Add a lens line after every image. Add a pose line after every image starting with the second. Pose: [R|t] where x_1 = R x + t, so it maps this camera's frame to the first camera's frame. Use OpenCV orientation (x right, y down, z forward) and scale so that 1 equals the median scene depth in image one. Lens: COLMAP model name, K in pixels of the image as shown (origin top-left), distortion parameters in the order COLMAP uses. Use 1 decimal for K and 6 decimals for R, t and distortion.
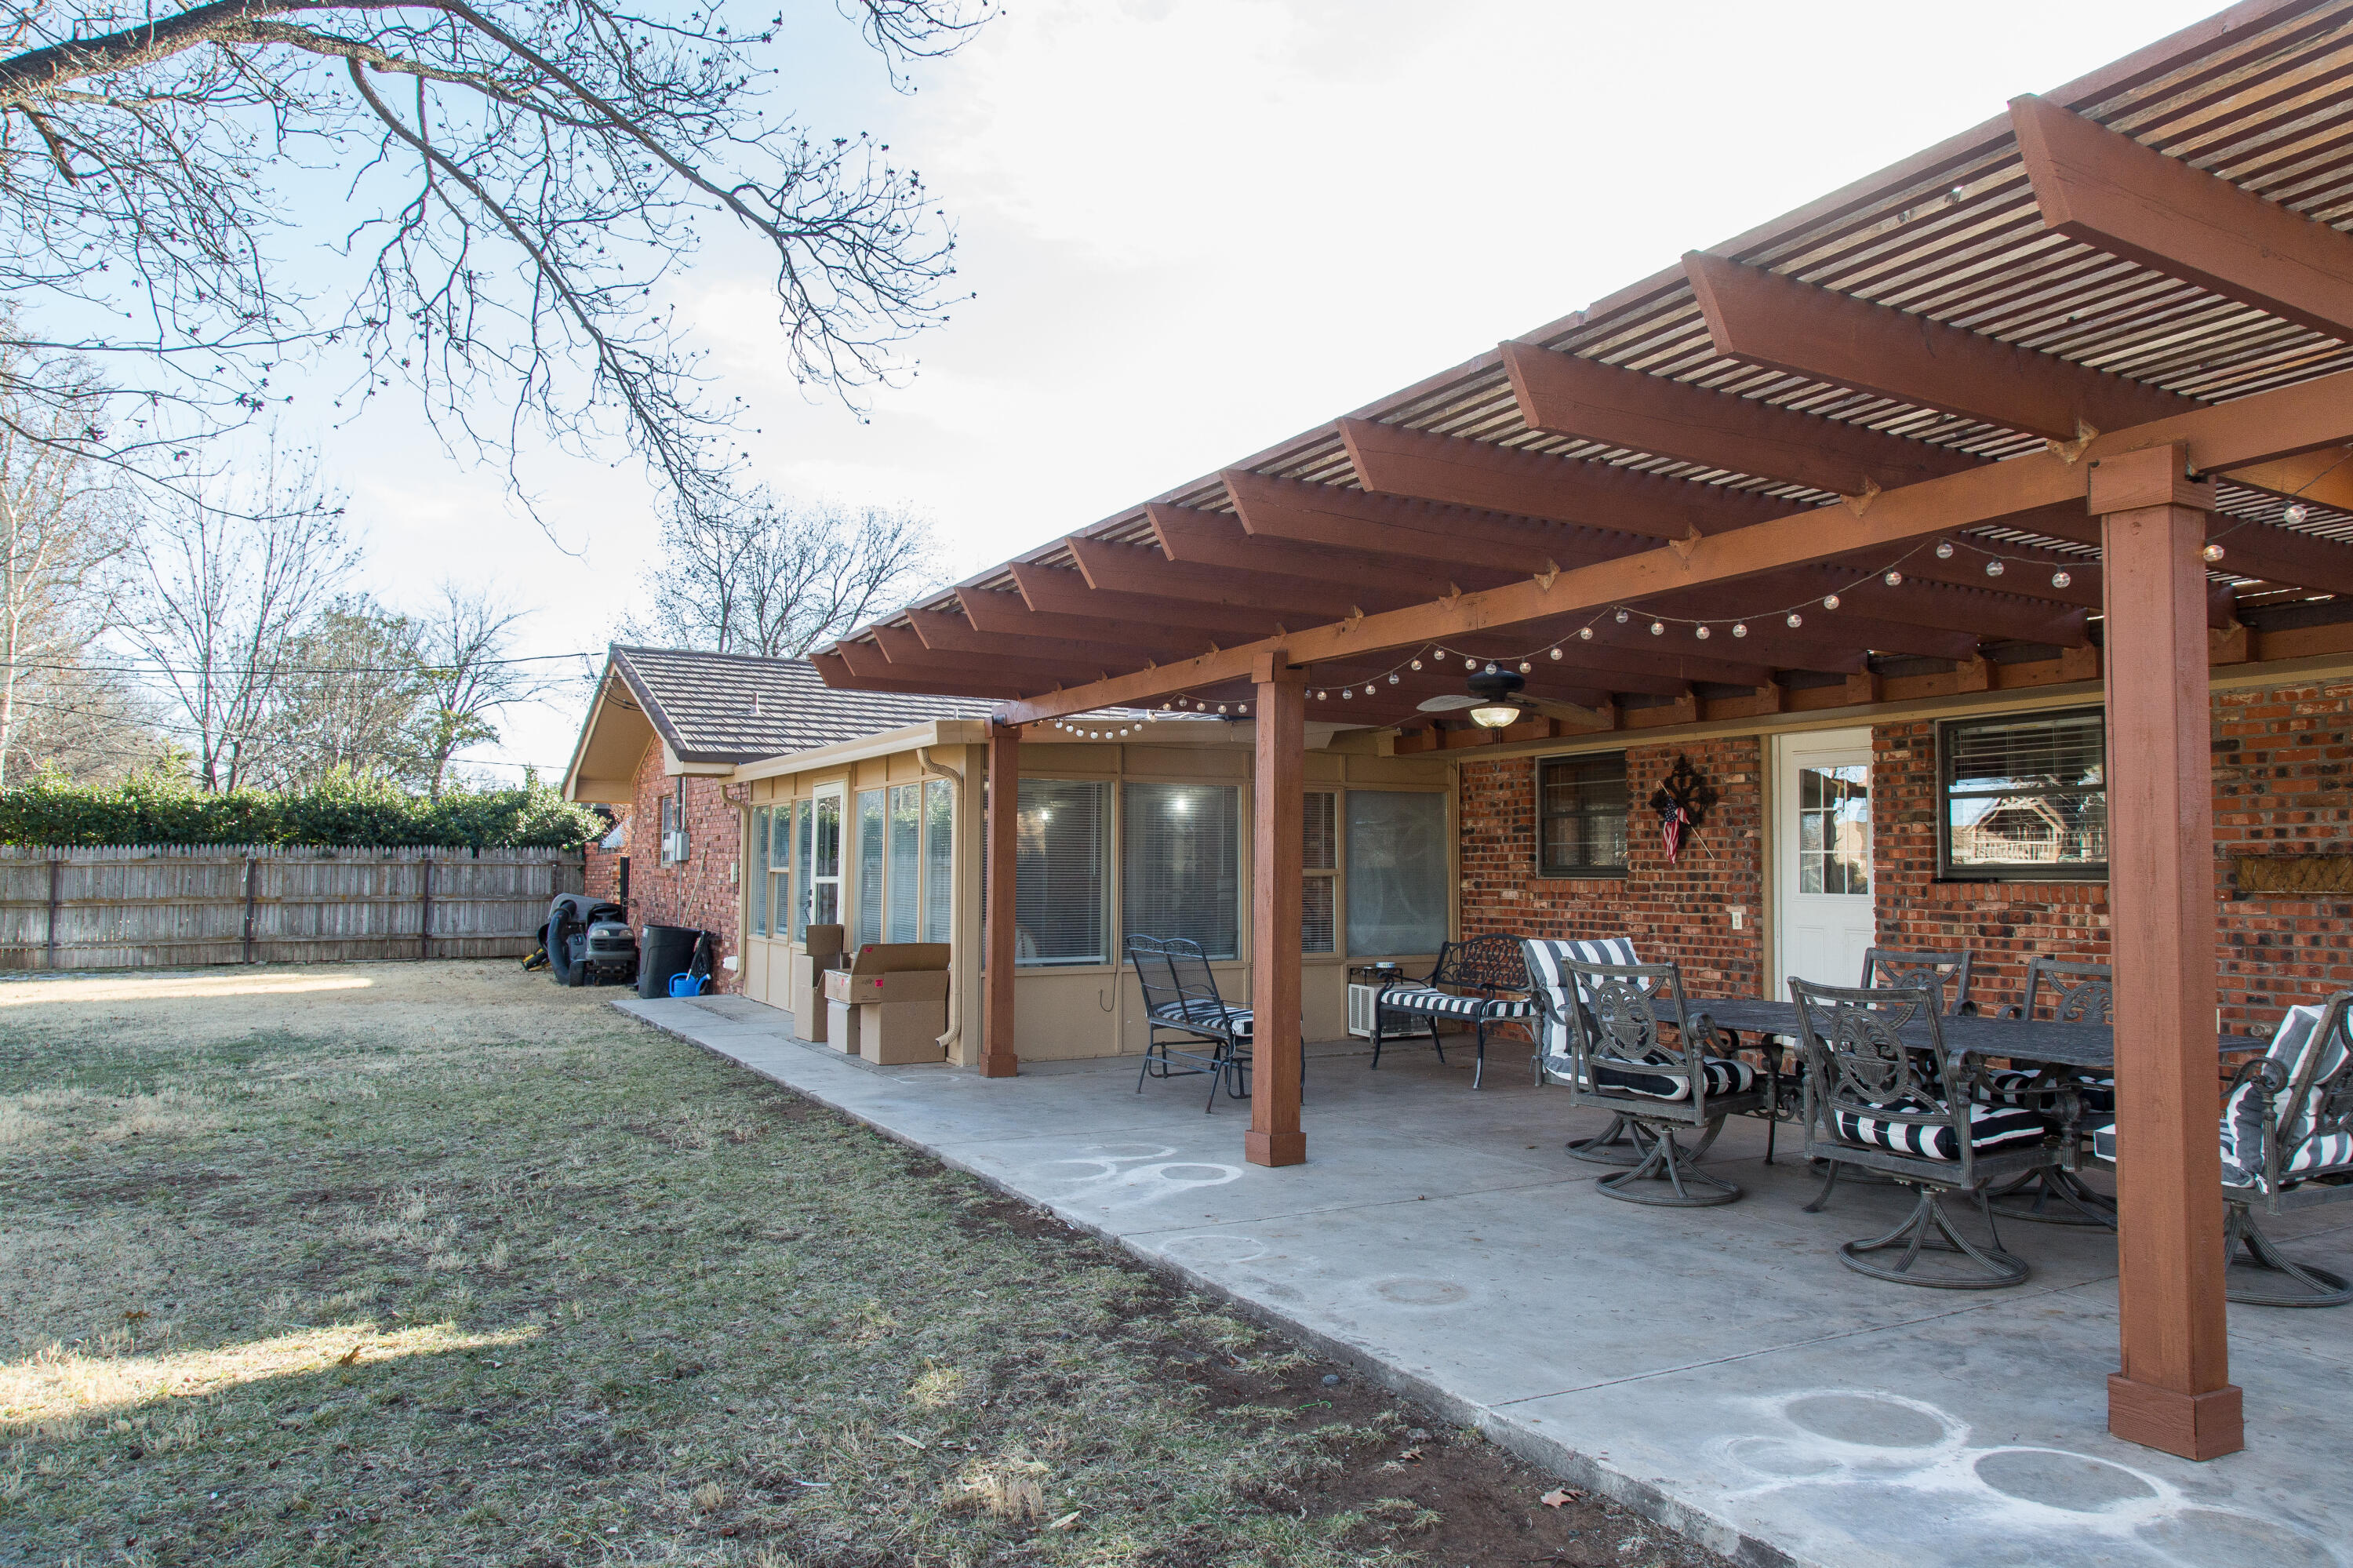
lens RADIAL K [[1573.5, 0, 1158.8], [0, 1573.5, 793.9], [0, 0, 1]] dist [-0.001822, 0.001639]
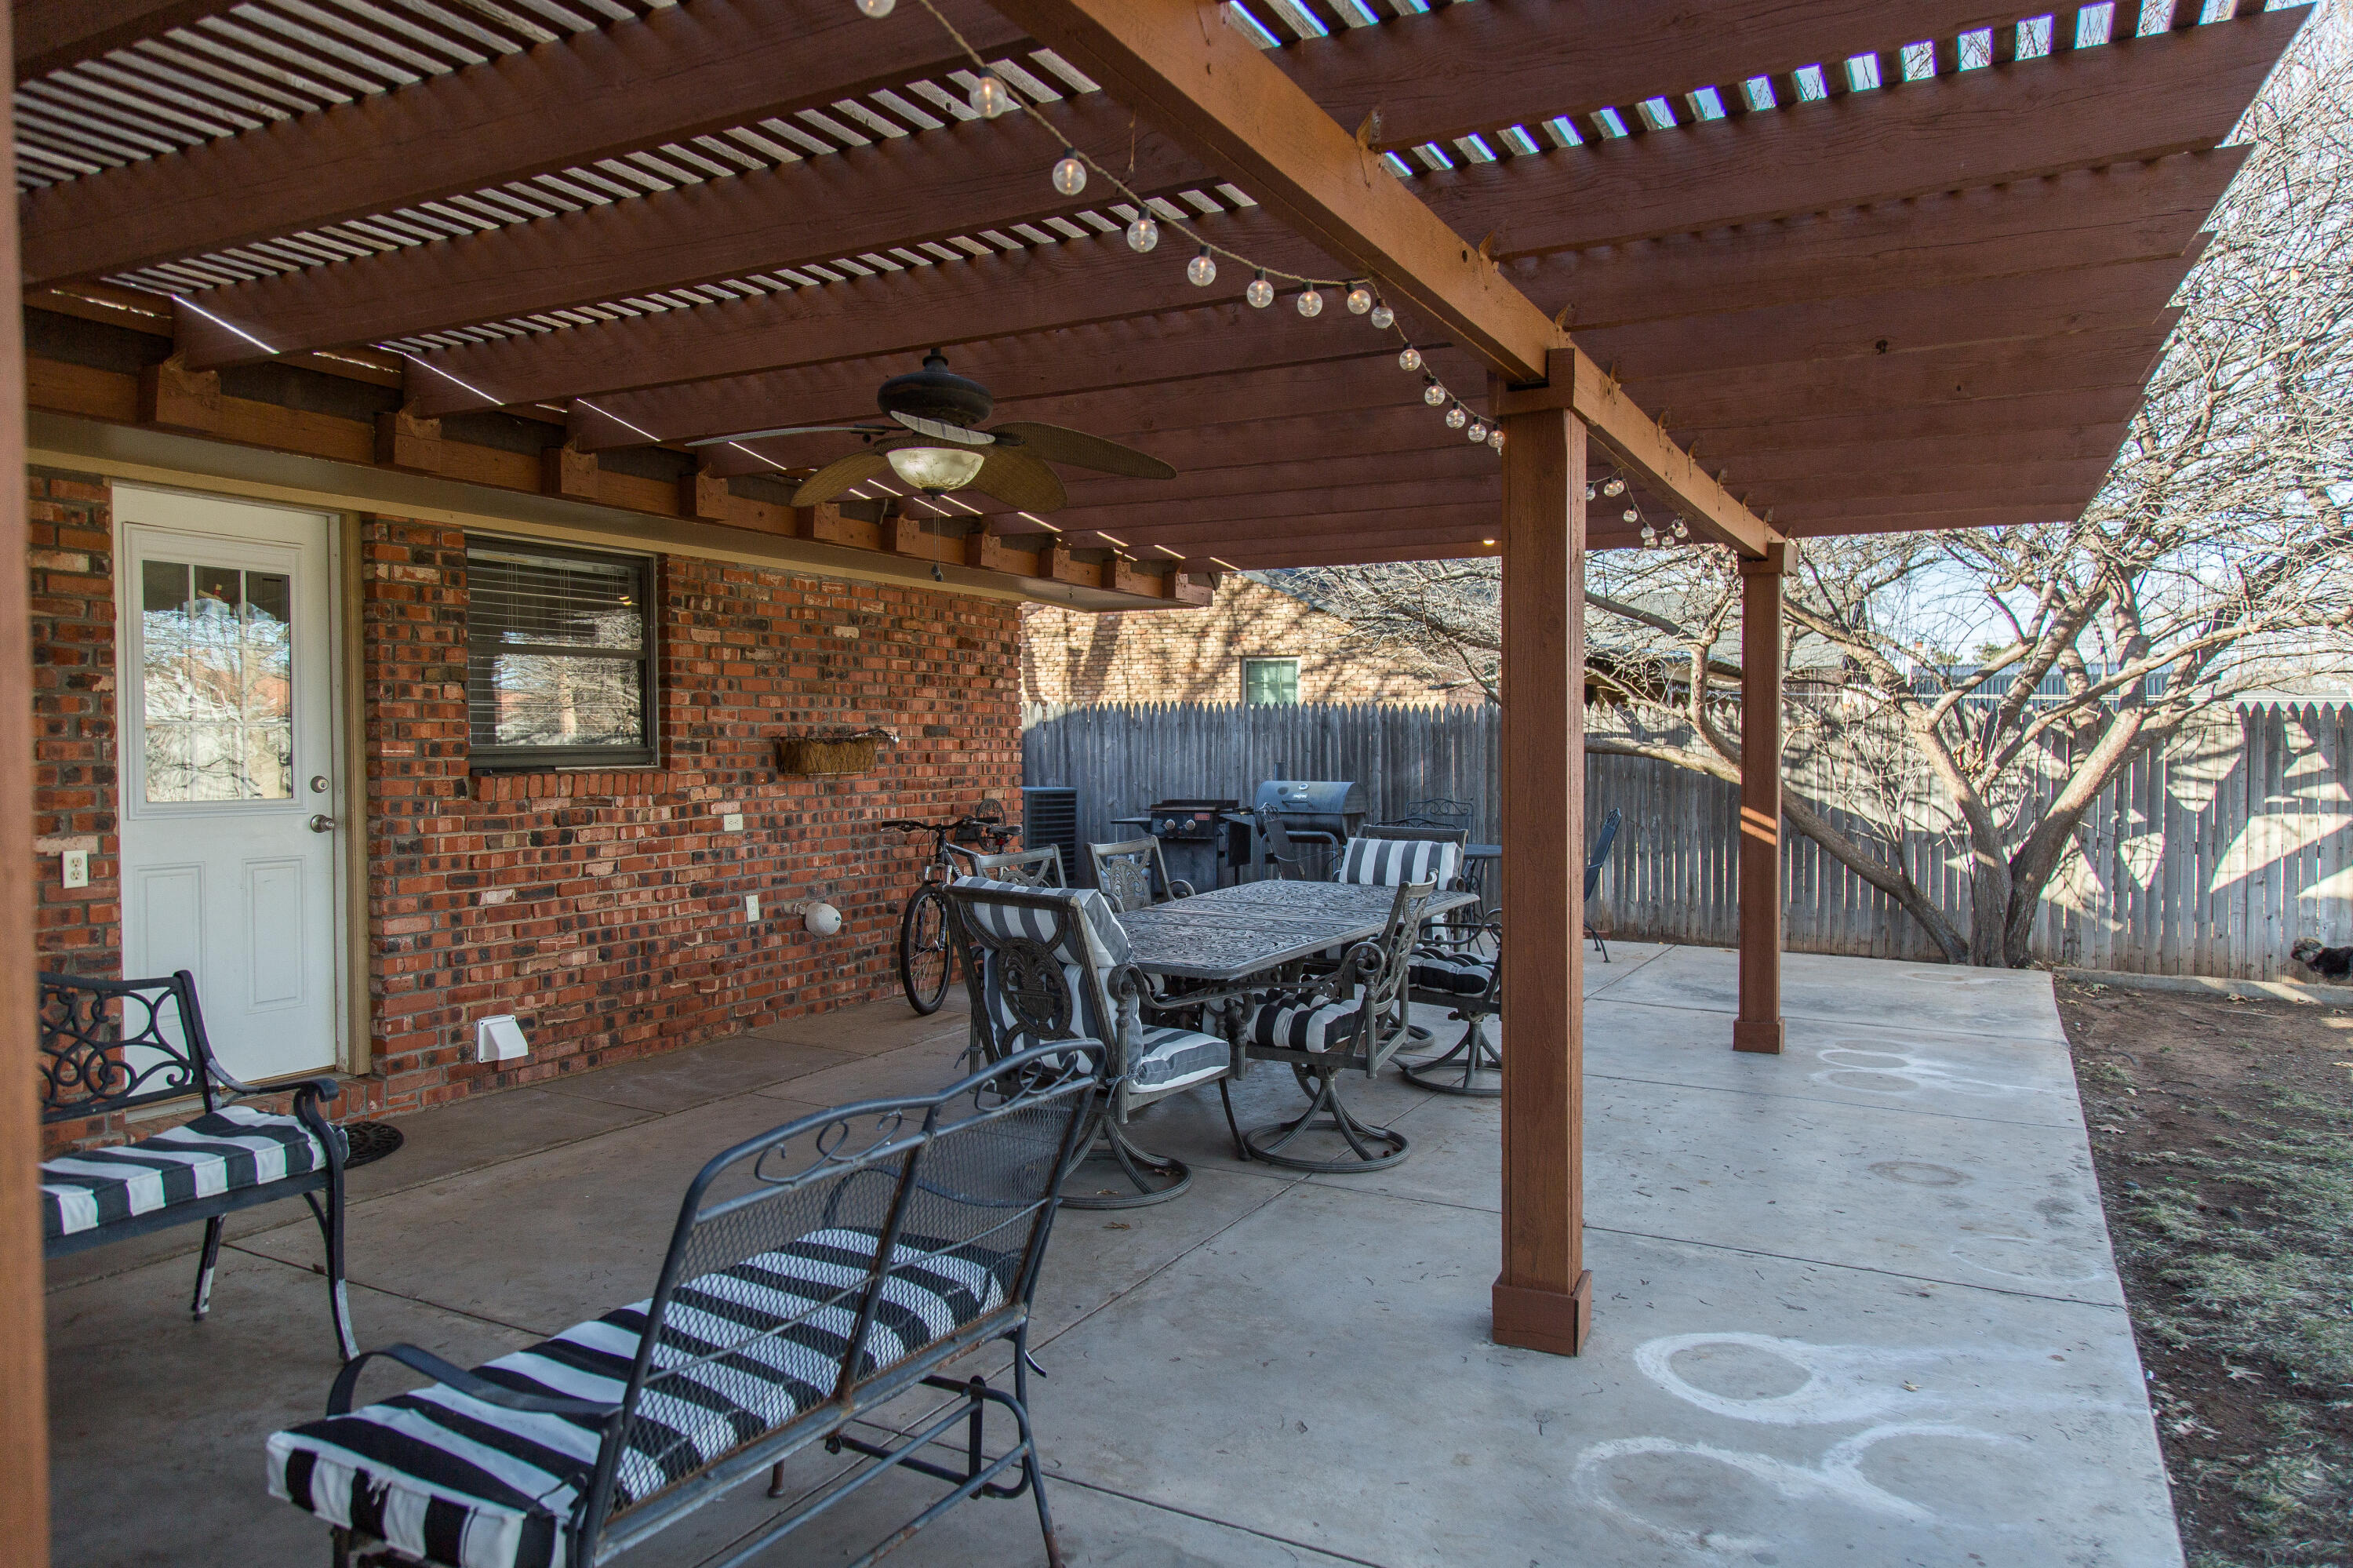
lens RADIAL K [[1573.5, 0, 1158.8], [0, 1573.5, 793.9], [0, 0, 1]] dist [-0.001822, 0.001639]
pose [[-0.567867, -0.037526, 0.822264, -0.231128], [-0.048577, 0.998747, 0.012032, 0.043390], [-0.821686, -0.033110, -0.568978, 1.169755]]
